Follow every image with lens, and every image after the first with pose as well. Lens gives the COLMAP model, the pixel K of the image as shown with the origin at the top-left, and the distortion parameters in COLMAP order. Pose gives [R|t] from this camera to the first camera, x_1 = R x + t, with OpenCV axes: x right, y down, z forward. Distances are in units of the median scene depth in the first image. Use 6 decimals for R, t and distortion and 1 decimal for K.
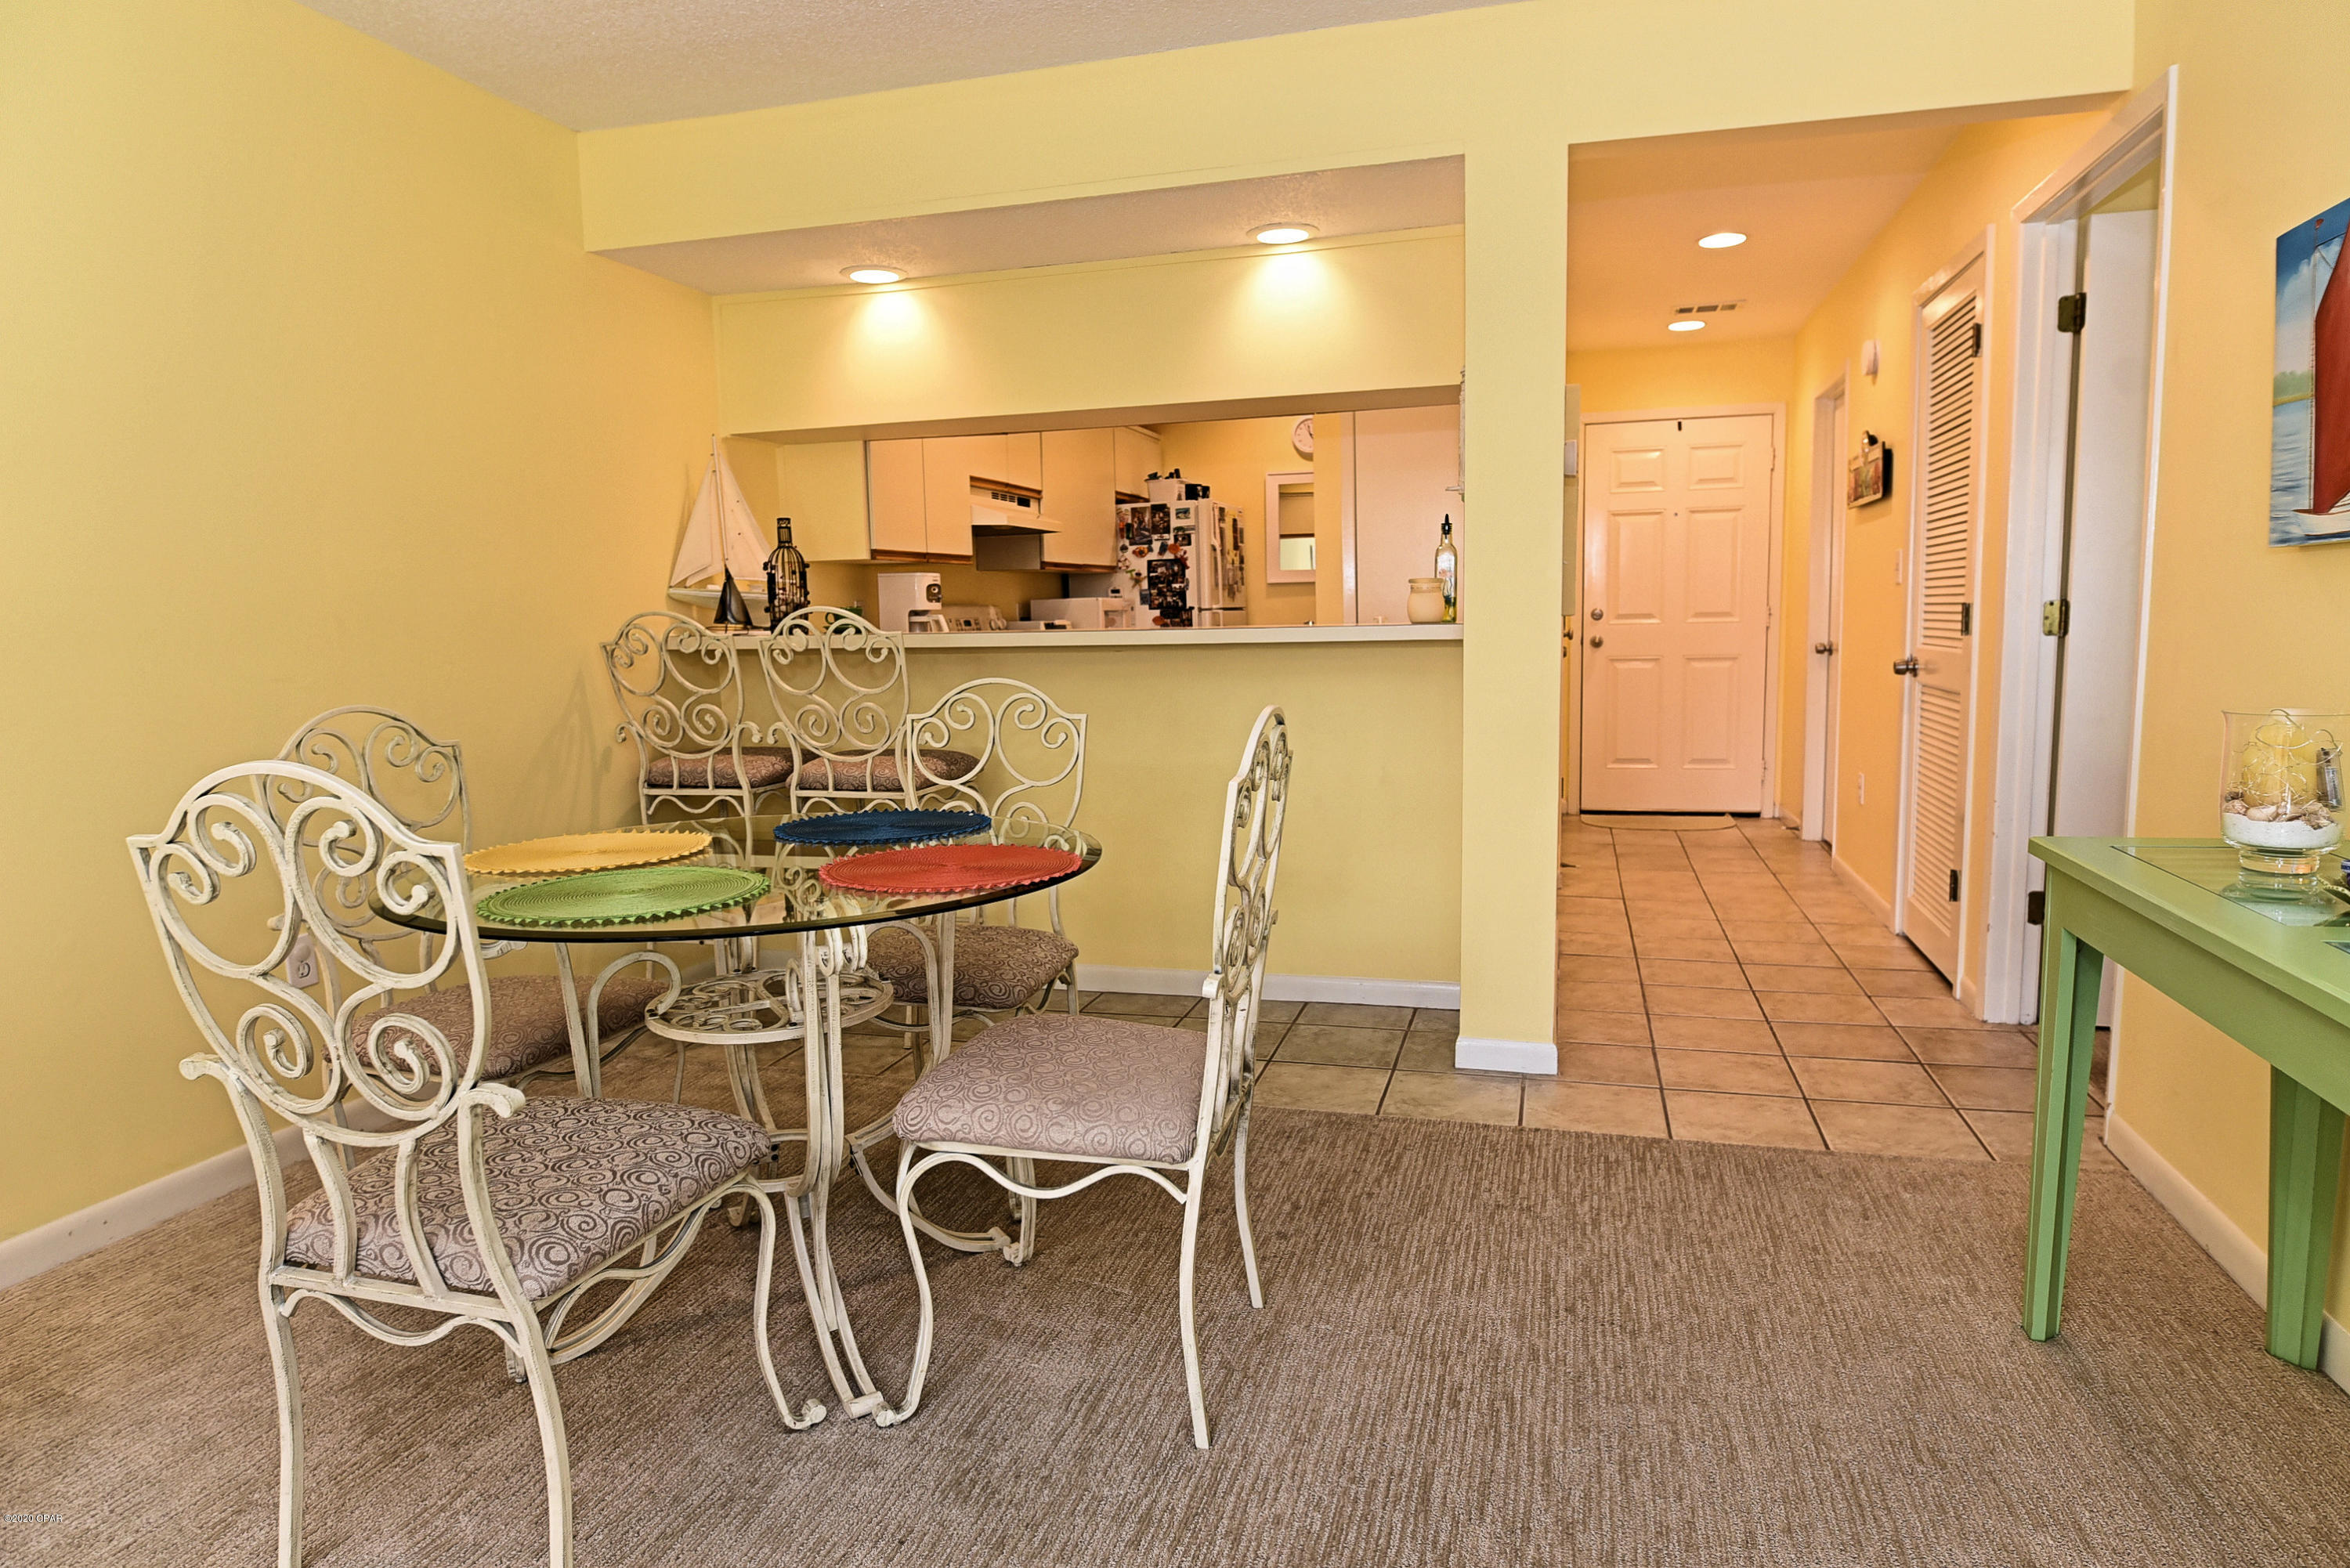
lens RADIAL K [[1357.1, 0, 1179.3], [0, 1357.1, 791.2], [0, 0, 1]] dist [-0.020971, -0.002738]
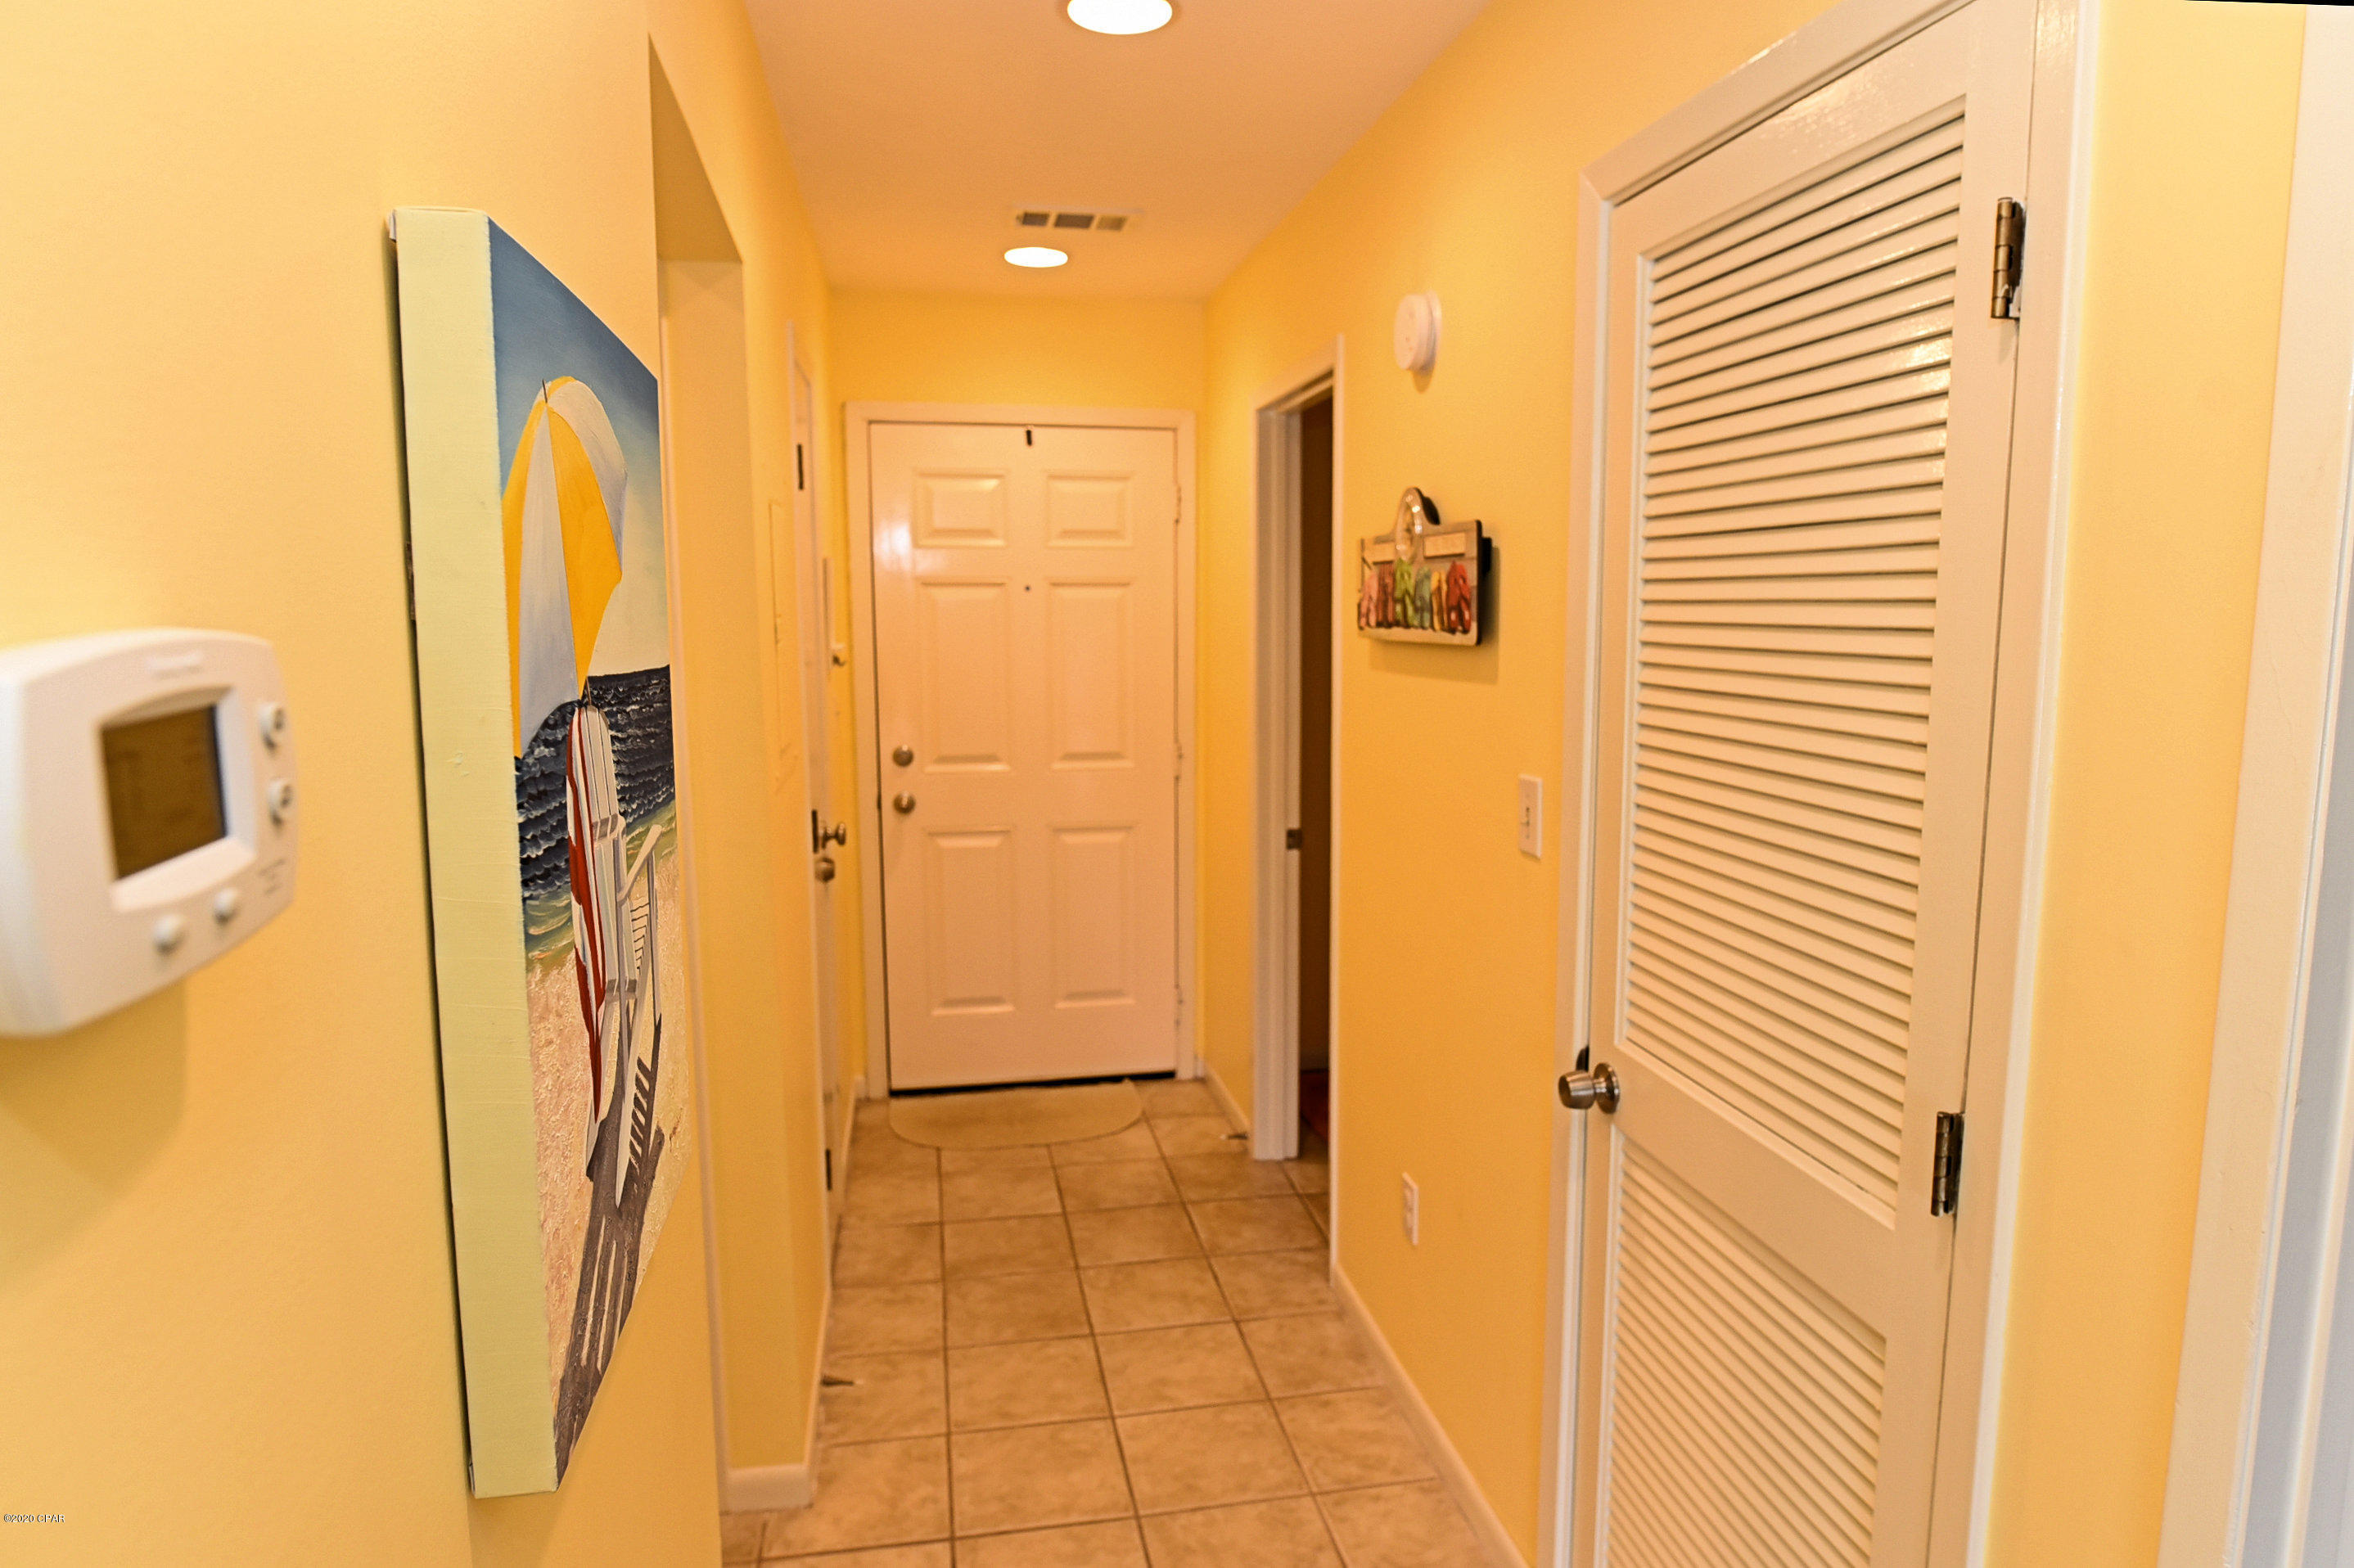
lens RADIAL K [[1359.4, 0, 1188.1], [0, 1359.4, 773.7], [0, 0, 1]] dist [-0.020971, -0.002738]
pose [[0.893164, -0.036289, 0.448265, 0.162614], [0.037748, 0.999271, 0.005683, -0.125442], [-0.448144, 0.011845, 0.893883, 0.444465]]
